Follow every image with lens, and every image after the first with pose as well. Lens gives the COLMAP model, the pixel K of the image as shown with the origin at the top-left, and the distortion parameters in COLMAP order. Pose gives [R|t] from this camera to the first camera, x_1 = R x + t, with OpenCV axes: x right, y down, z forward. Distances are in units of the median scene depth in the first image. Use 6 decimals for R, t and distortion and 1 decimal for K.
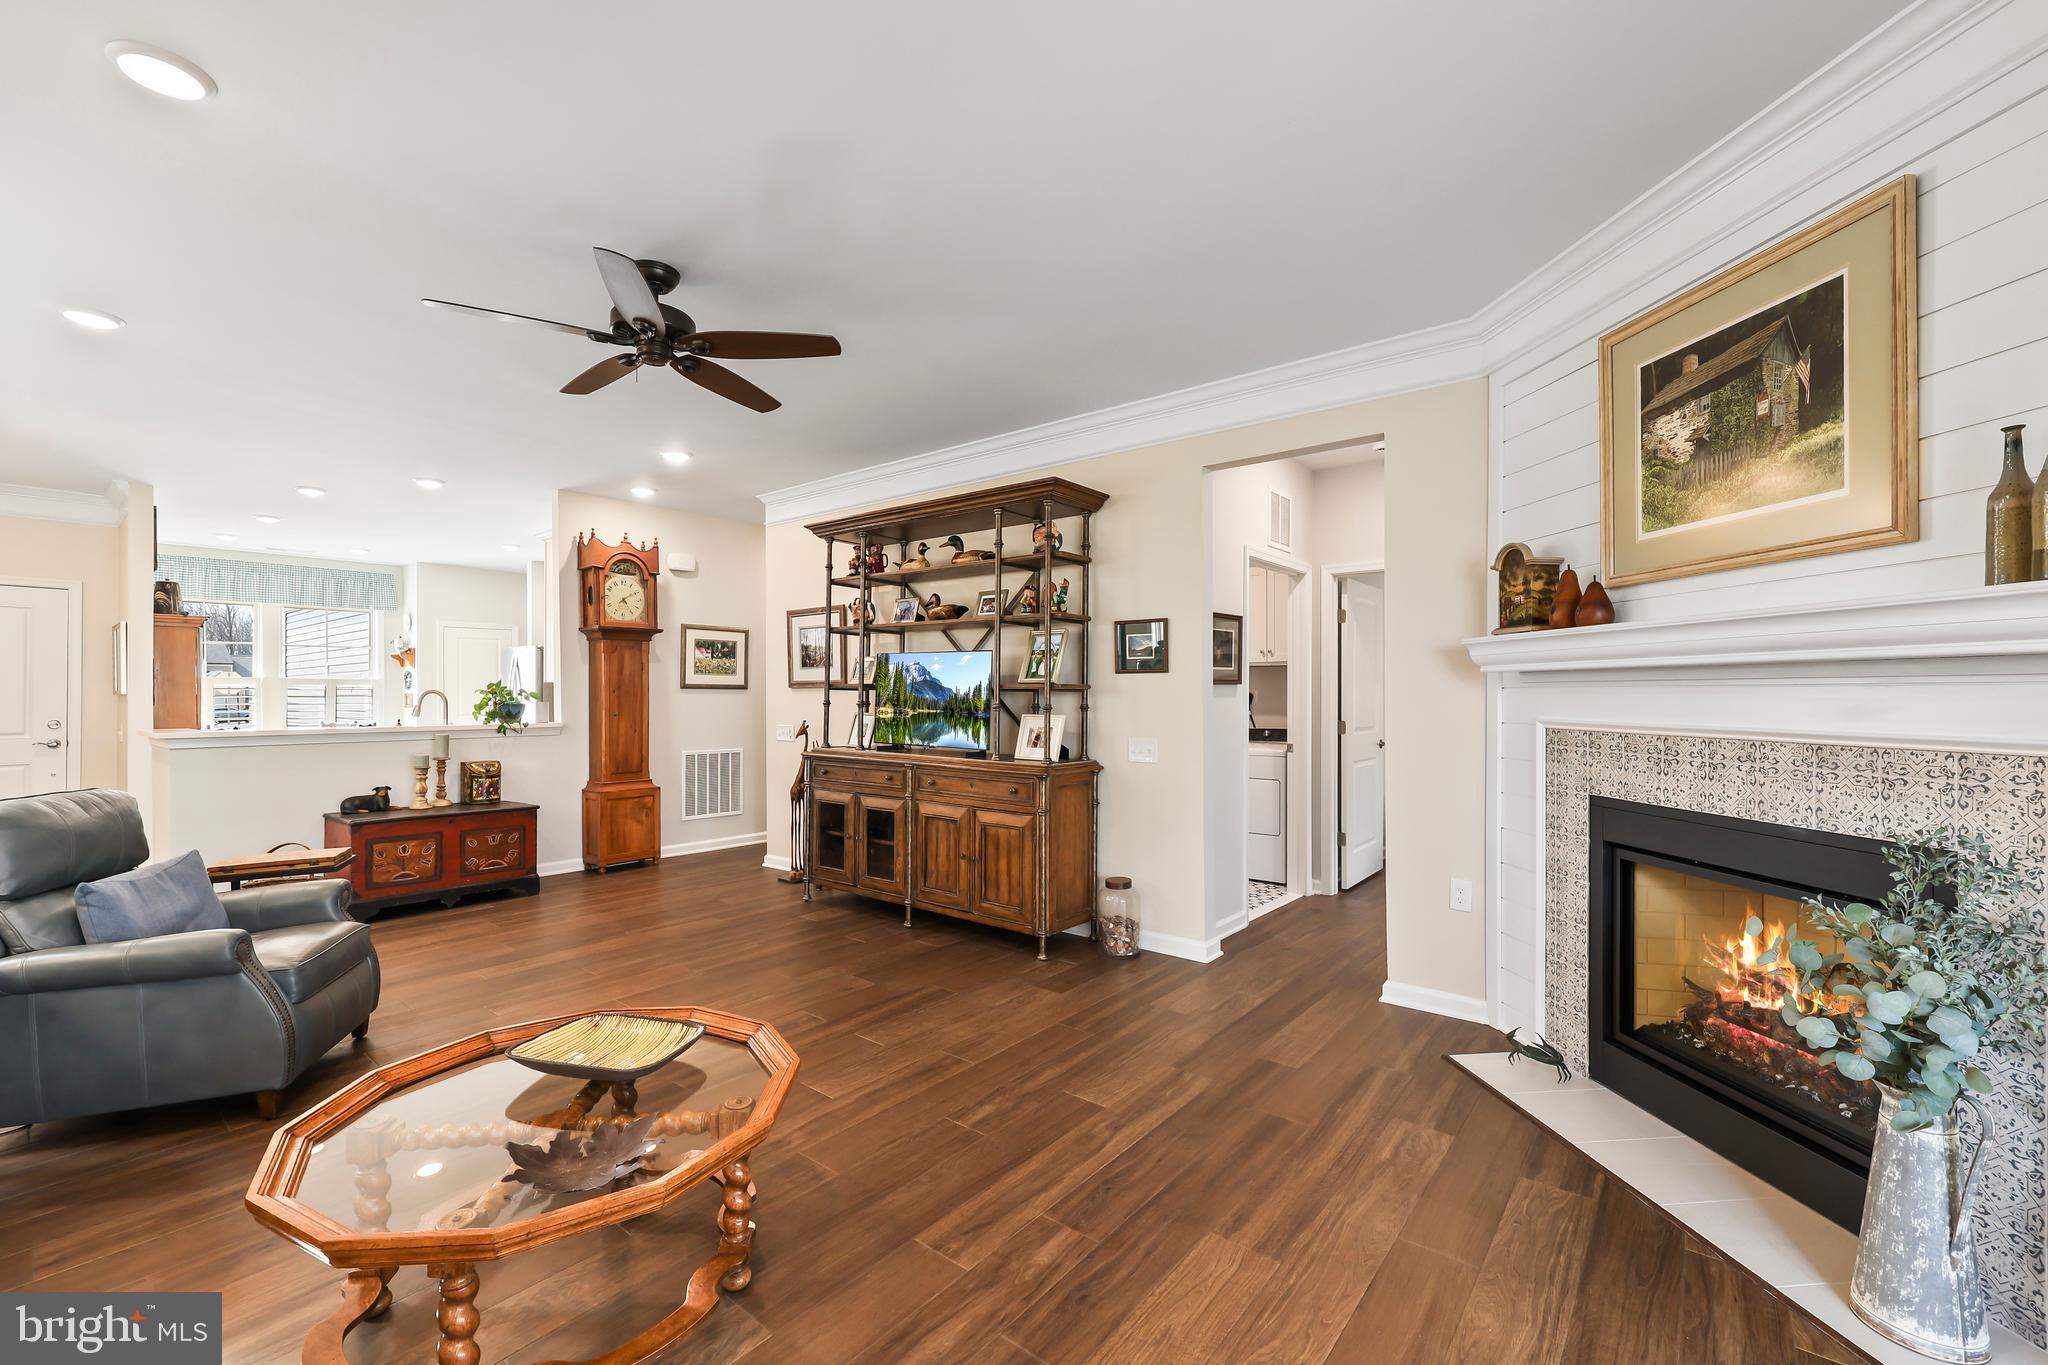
lens RADIAL K [[854.4, 0, 1025.6], [0, 854.4, 692.0], [0, 0, 1]] dist [0.000187, -0.000102]
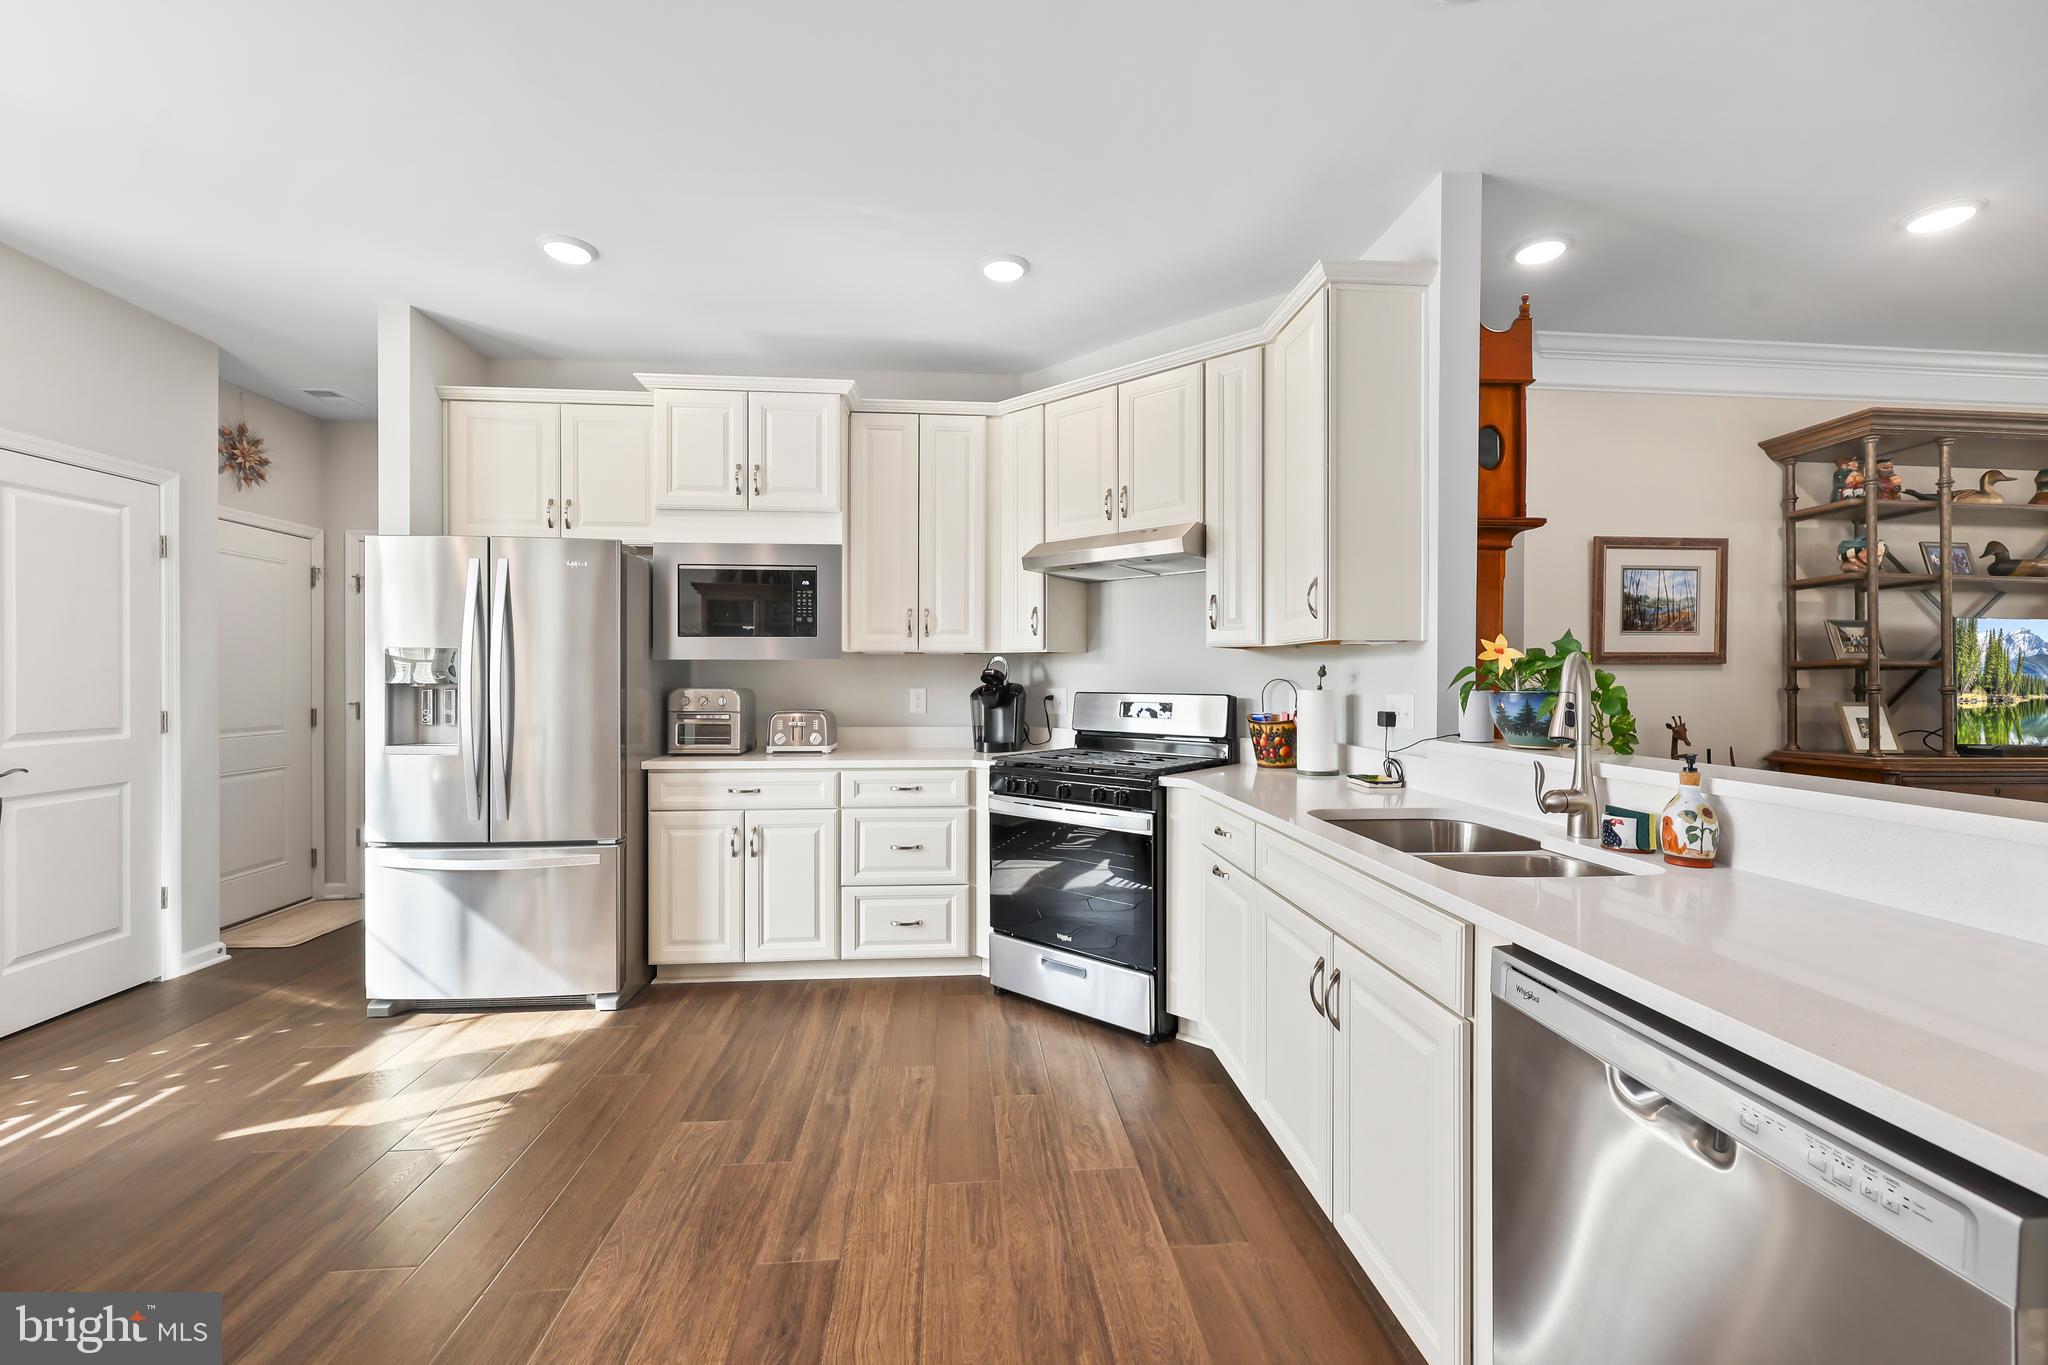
lens RADIAL K [[826.7, 0, 1035.3], [0, 826.7, 681.7], [0, 0, 1]] dist [0.000308, 0.000072]
pose [[0.714147, -0.000104, 0.699996, -1.359055], [-0.006734, 0.999953, 0.007018, 0.009974], [-0.699964, -0.009726, 0.714112, 1.197794]]
